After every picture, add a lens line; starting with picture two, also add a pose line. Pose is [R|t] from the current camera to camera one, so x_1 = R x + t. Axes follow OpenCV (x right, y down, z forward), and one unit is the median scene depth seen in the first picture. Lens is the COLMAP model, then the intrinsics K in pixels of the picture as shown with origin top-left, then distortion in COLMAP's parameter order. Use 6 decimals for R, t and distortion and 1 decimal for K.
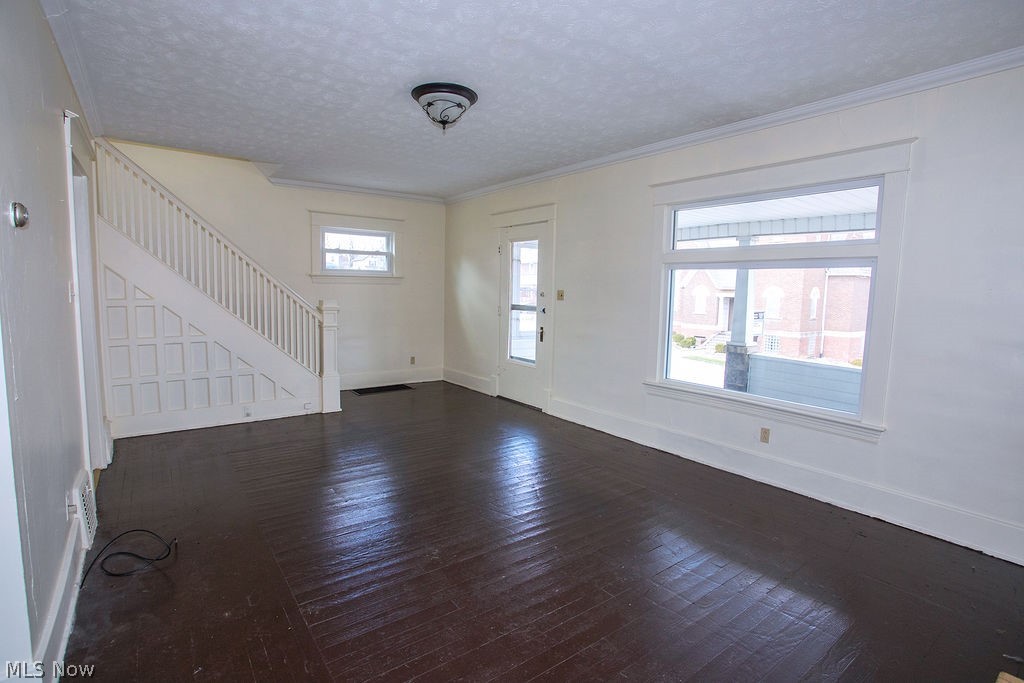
lens RADIAL K [[504.1, 0, 512.0], [0, 504.1, 341.5], [0, 0, 1]] dist [-0.050626, -0.000115]
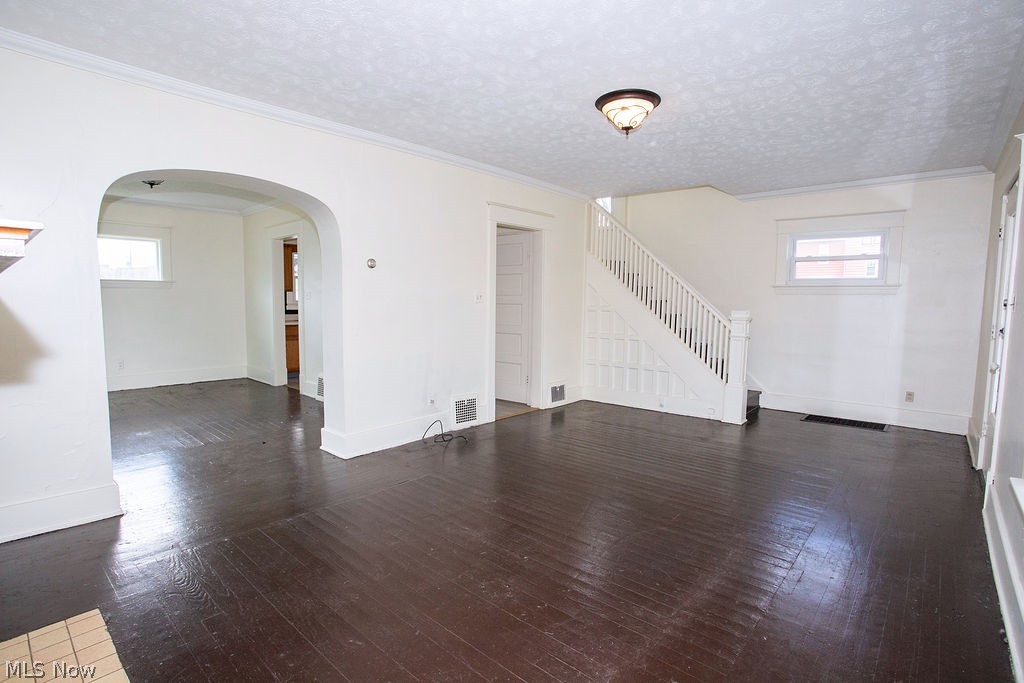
lens RADIAL K [[504.1, 0, 512.0], [0, 504.1, 341.5], [0, 0, 1]] dist [-0.050626, -0.000115]
pose [[0.204053, 0.065096, -0.976793, 0.650050], [-0.107927, 0.993200, 0.043643, -0.019845], [0.972992, 0.096517, 0.209691, 0.464647]]
